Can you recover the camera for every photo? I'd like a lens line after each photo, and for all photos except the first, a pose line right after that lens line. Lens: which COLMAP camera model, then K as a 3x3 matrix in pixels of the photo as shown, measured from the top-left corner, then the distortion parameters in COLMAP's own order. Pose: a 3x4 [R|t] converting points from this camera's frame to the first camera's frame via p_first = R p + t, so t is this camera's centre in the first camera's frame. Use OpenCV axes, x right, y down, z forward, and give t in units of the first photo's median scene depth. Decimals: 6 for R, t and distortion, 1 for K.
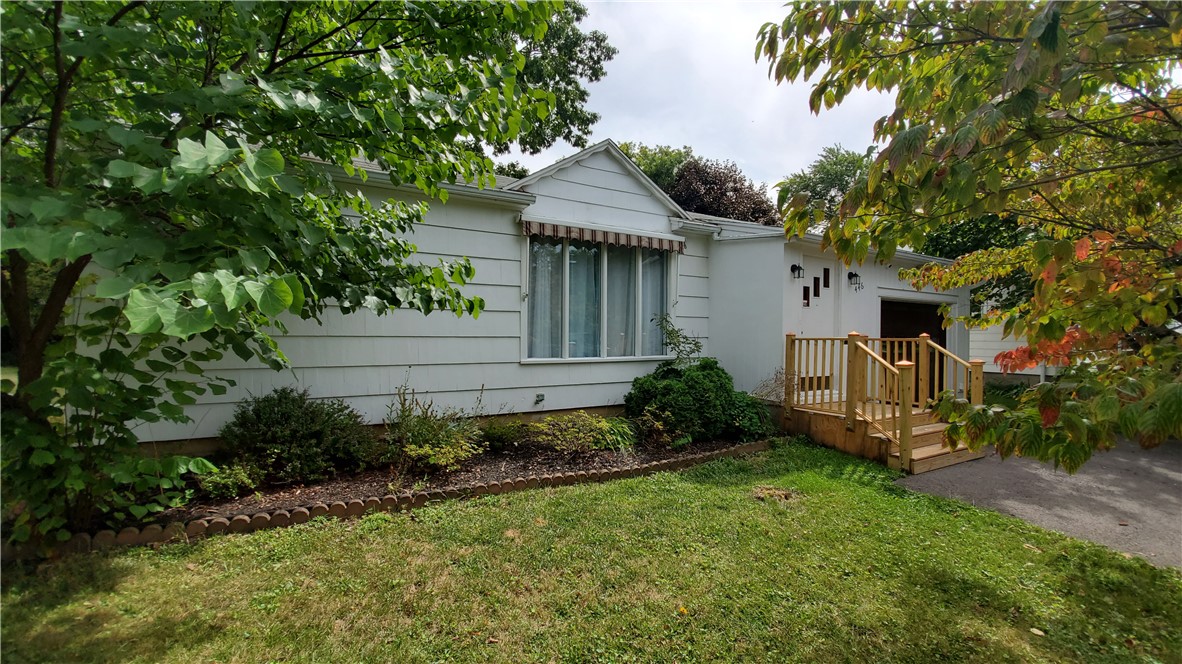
lens RADIAL K [[466.3, 0, 595.8], [0, 466.3, 338.3], [0, 0, 1]] dist [-0.001047, -0.009760]
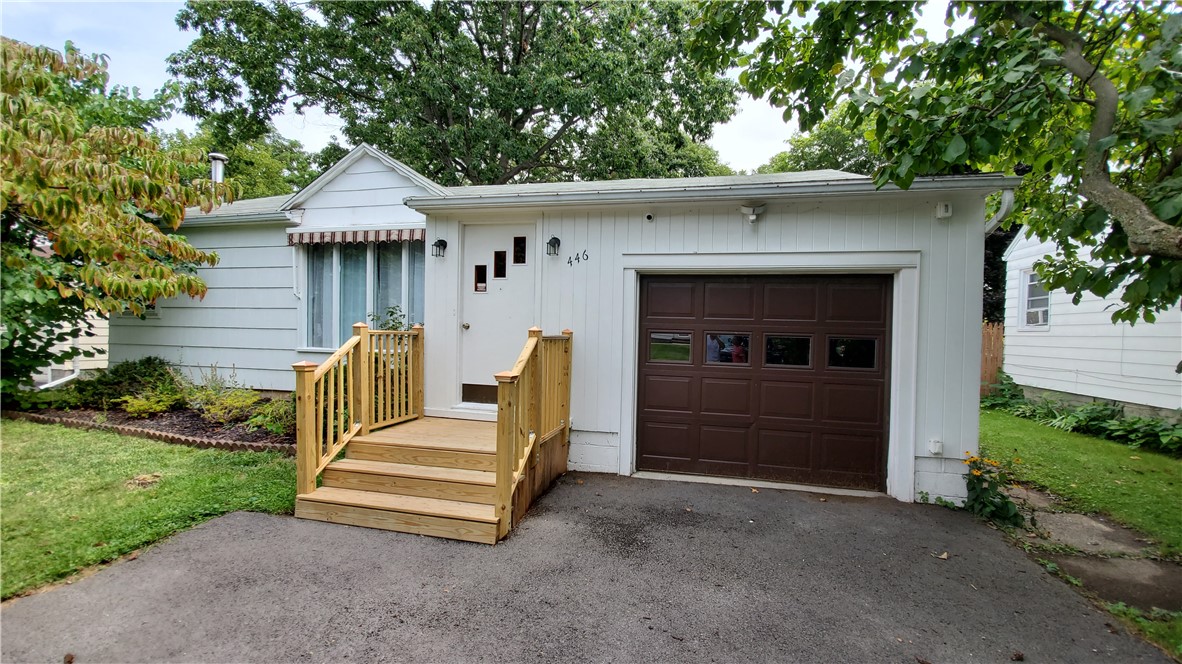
lens RADIAL K [[466.3, 0, 593.3], [0, 466.3, 335.1], [0, 0, 1]] dist [-0.001047, -0.009760]
pose [[0.731412, 0.010870, -0.681849, 1.104827], [-0.018714, 0.999816, -0.004134, 0.001566], [0.681679, 0.015784, 0.731481, 0.571234]]
